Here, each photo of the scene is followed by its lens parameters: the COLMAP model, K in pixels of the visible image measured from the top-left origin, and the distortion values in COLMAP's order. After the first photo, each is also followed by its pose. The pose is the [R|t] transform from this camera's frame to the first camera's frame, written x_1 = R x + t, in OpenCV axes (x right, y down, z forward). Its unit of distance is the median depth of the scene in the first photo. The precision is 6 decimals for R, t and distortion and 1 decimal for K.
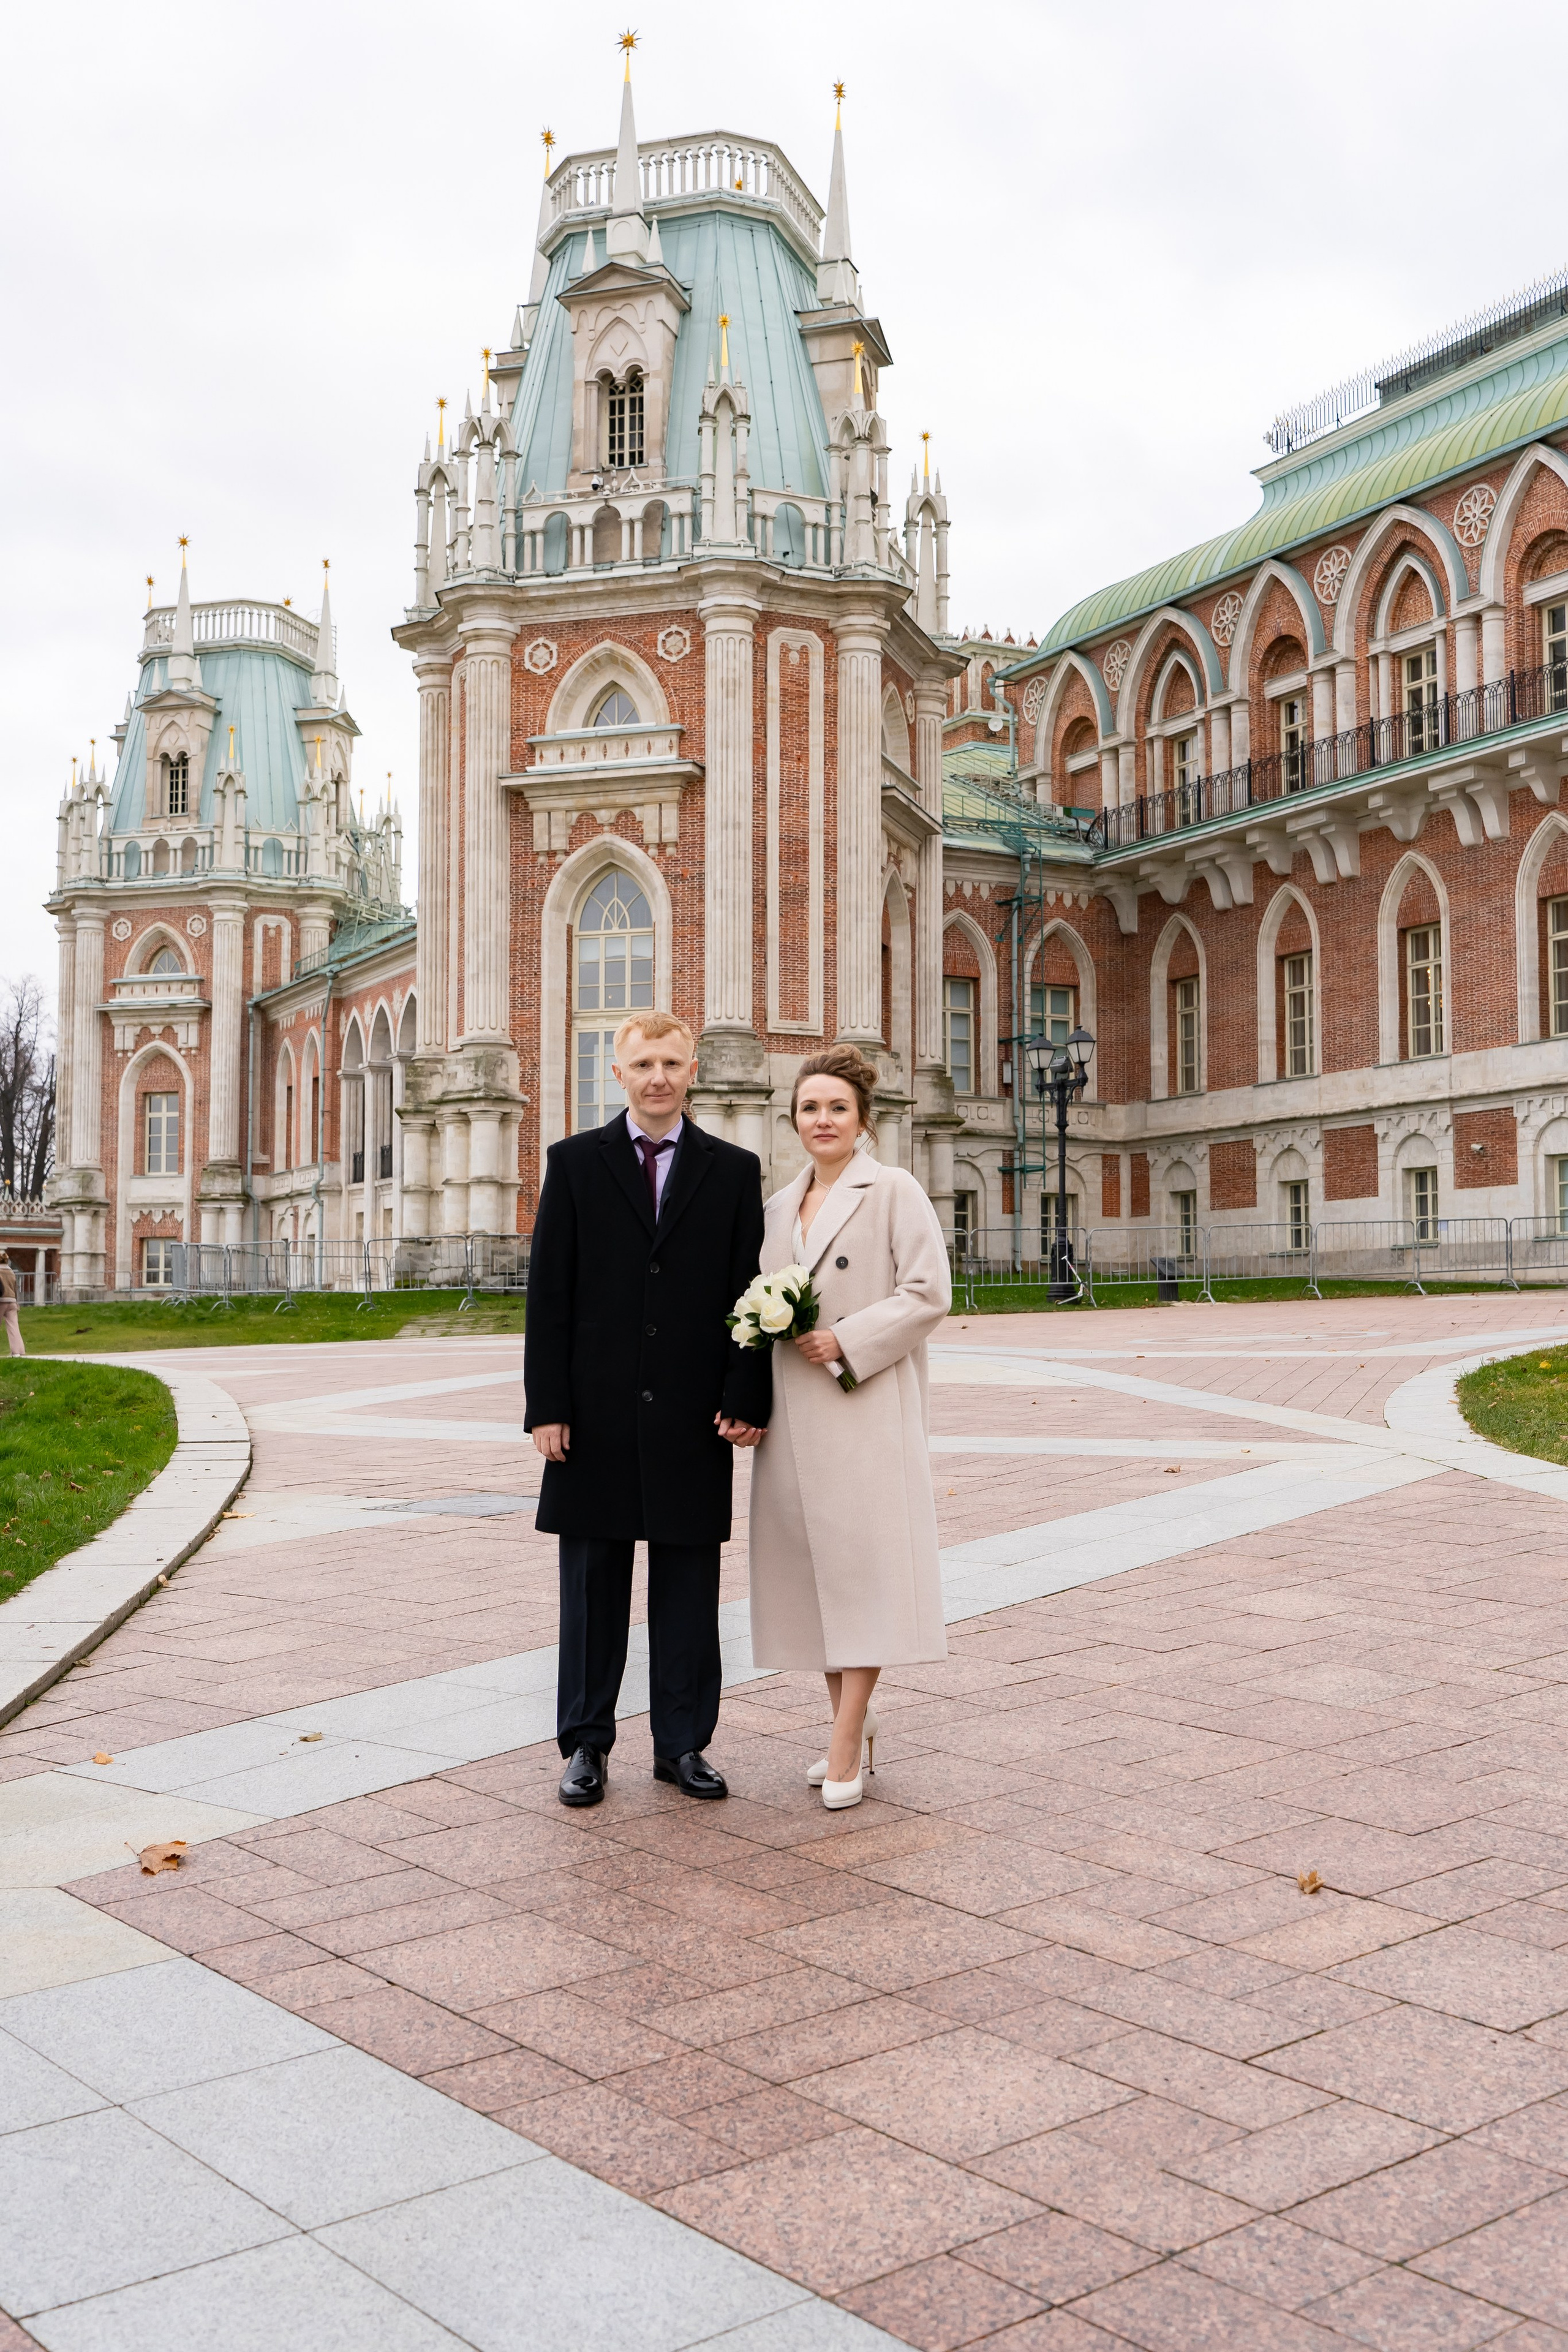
lens RADIAL K [[2502.1, 0, 784.0], [0, 2502.1, 1176.0], [0, 0, 1]] dist [-0.010535, -0.008354]
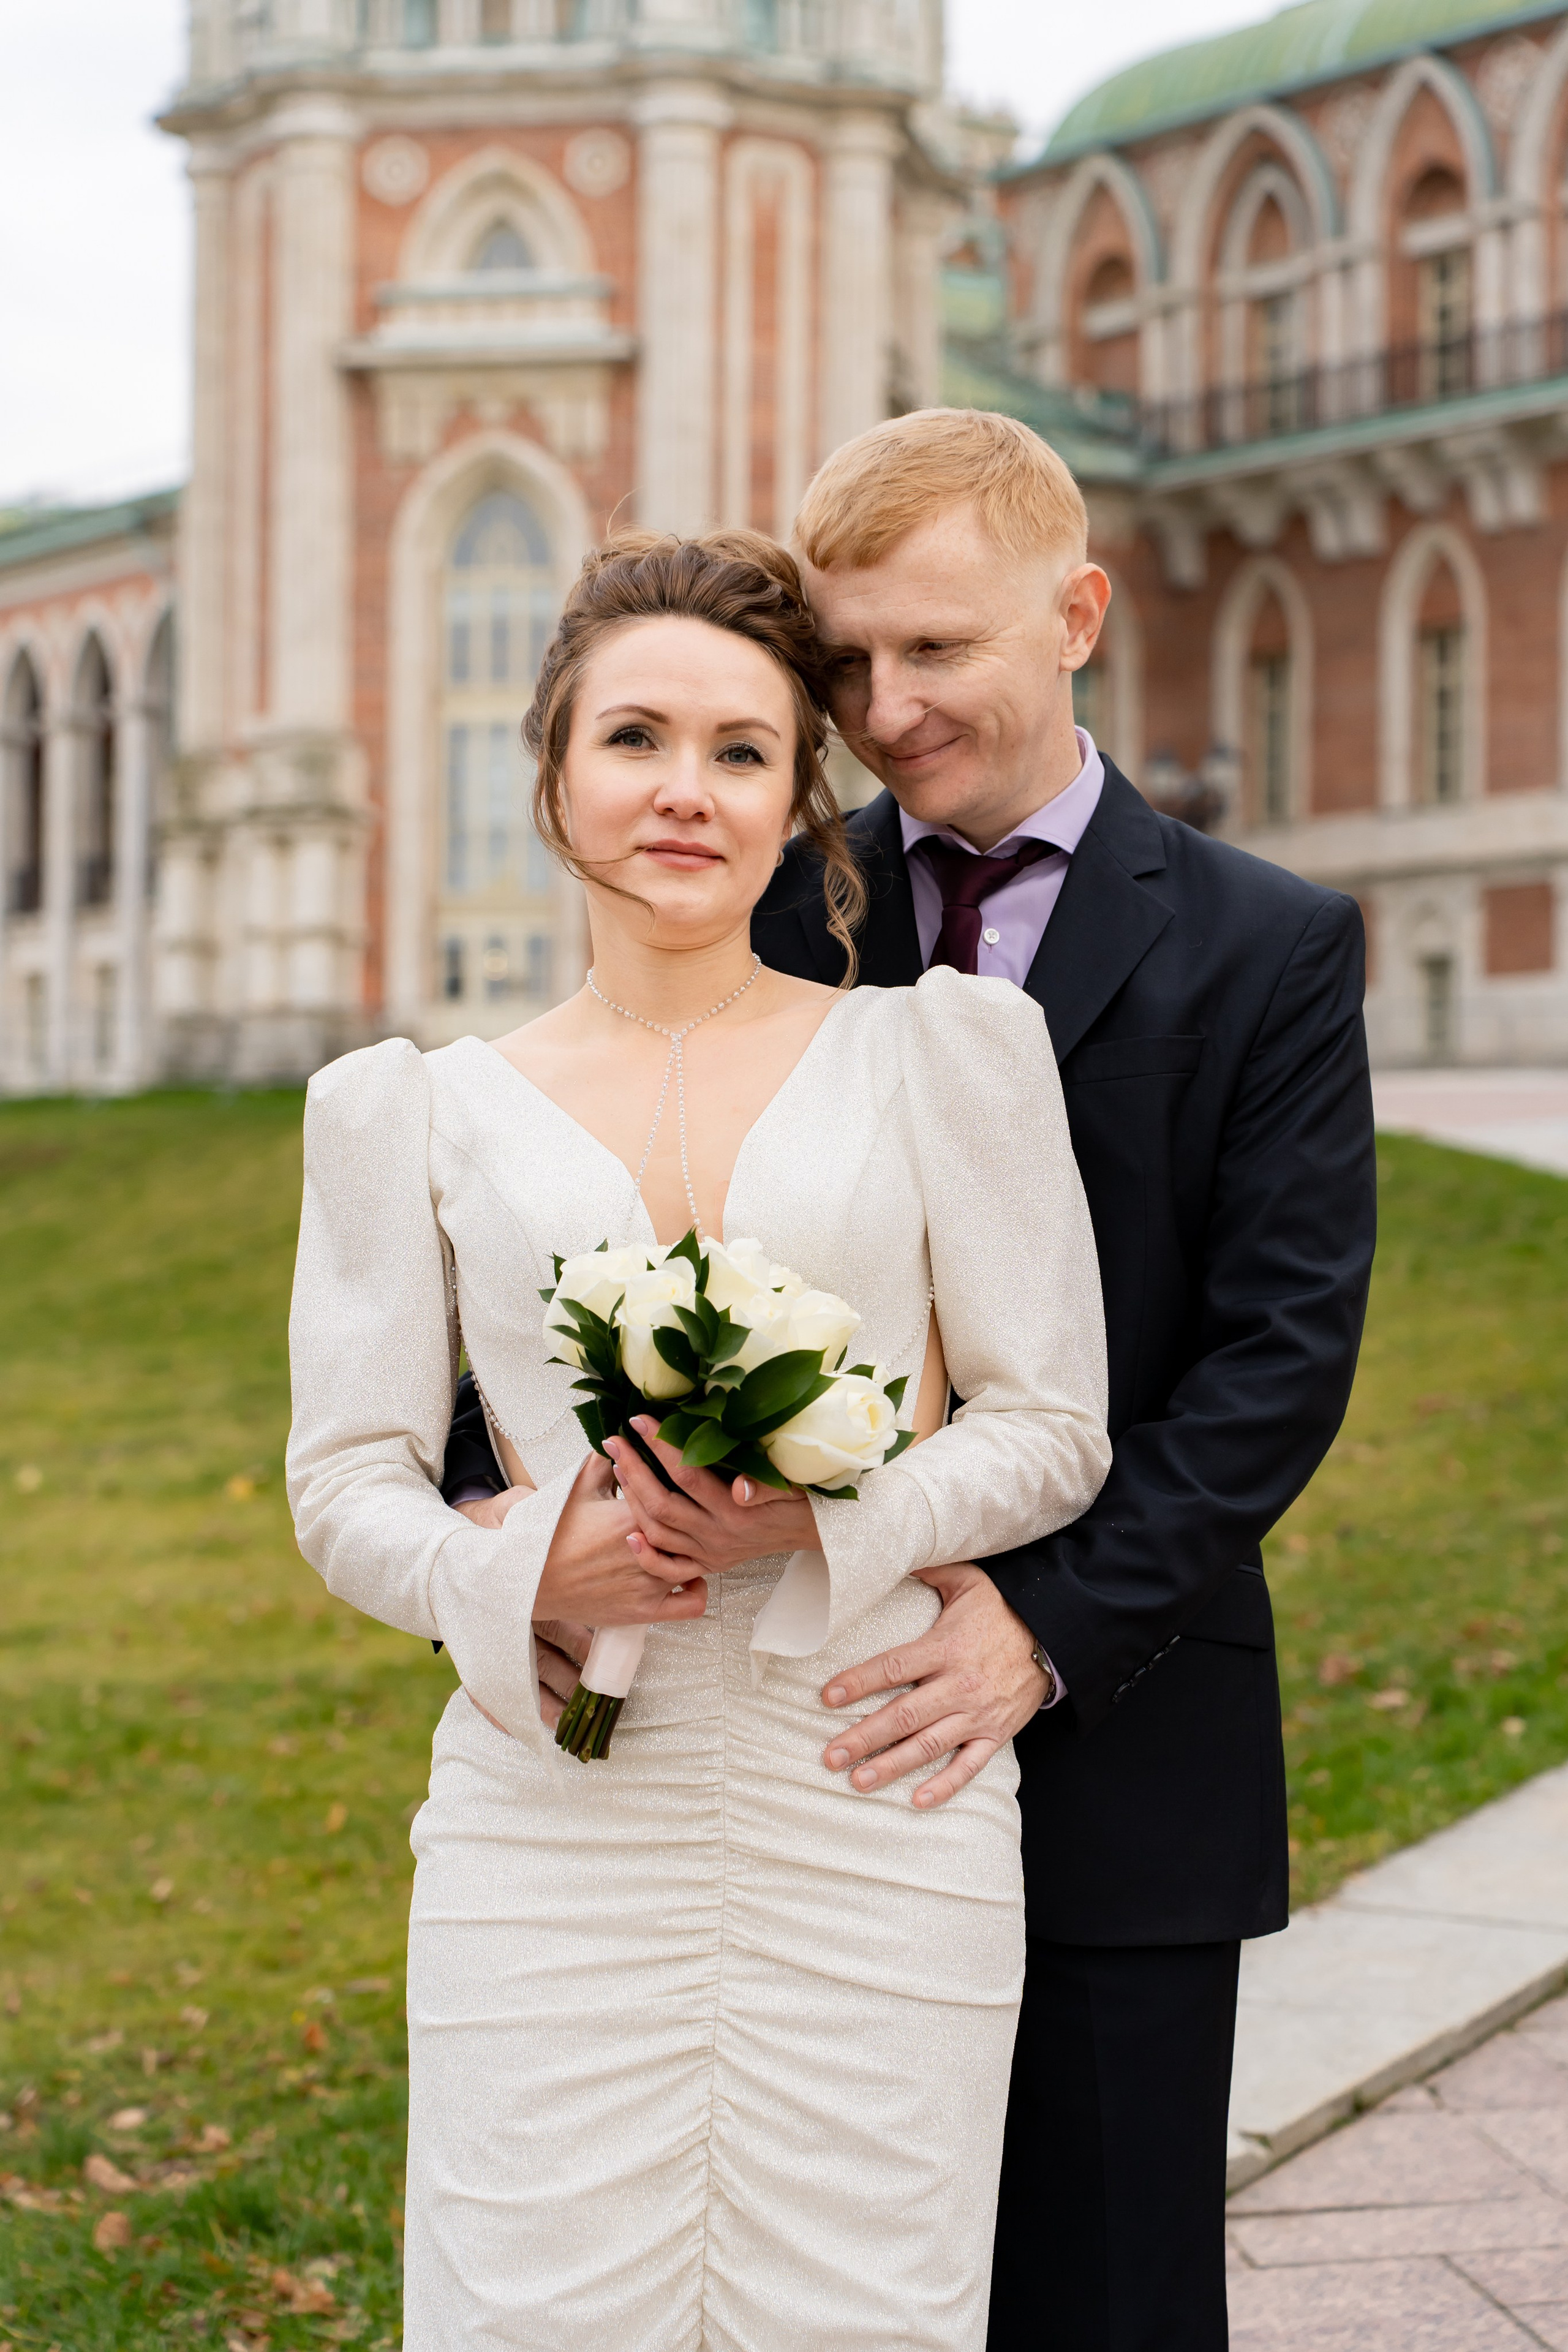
lens RADIAL K [[5021.4, 0, 784.0], [0, 5021.4, 1176.0], [0, 0, 1]] dist [-0.006116, -0.106429]
pose [[0.992278, 0.012082, 0.123446, -0.157497], [-0.017504, 0.998925, 0.042931, 0.007273], [-0.122794, -0.044761, 0.991422, -0.392125]]
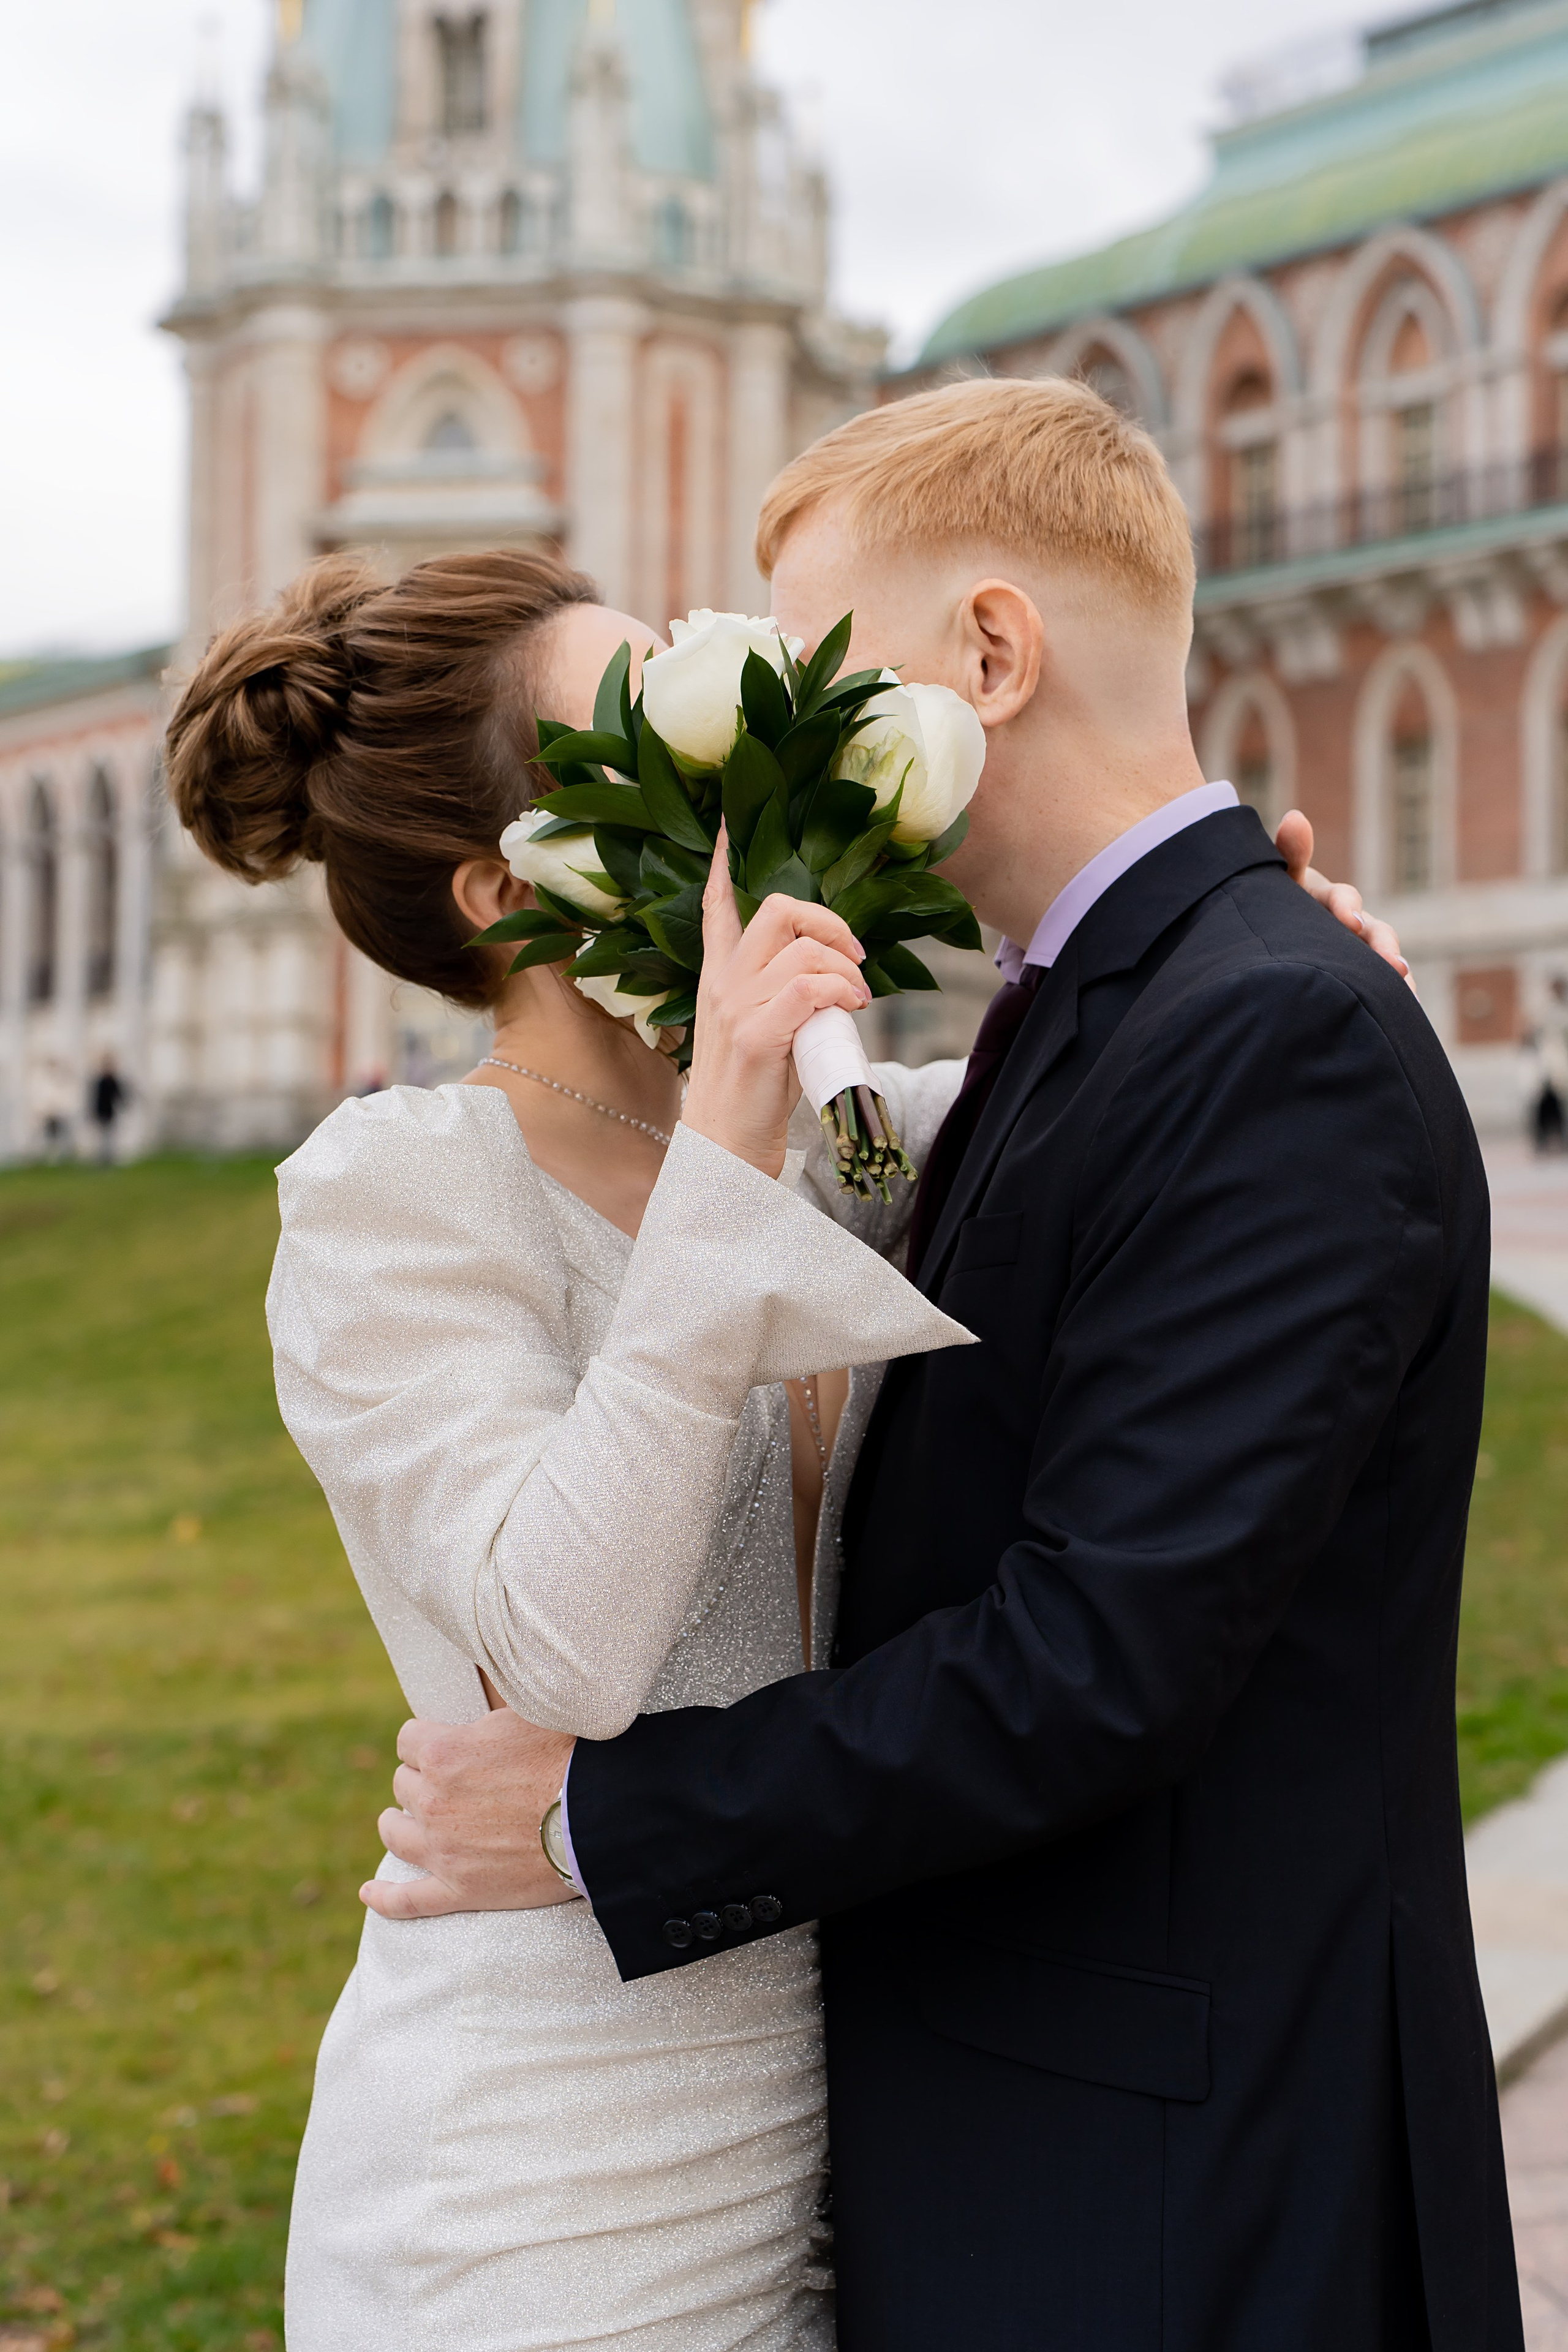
lens RADIAL K [[4250.2, 0, 784.0], [0, 4250.2, 1176.0], [0, 0, 1]] dist [-0.015379, 0.003241]
pose [[0.989419, 0.015146, 0.144296, -0.154274], [-0.019753, 0.999338, 0.030547, 0.006891], [-0.143738, -0.033074, 0.989063, -0.372689]]
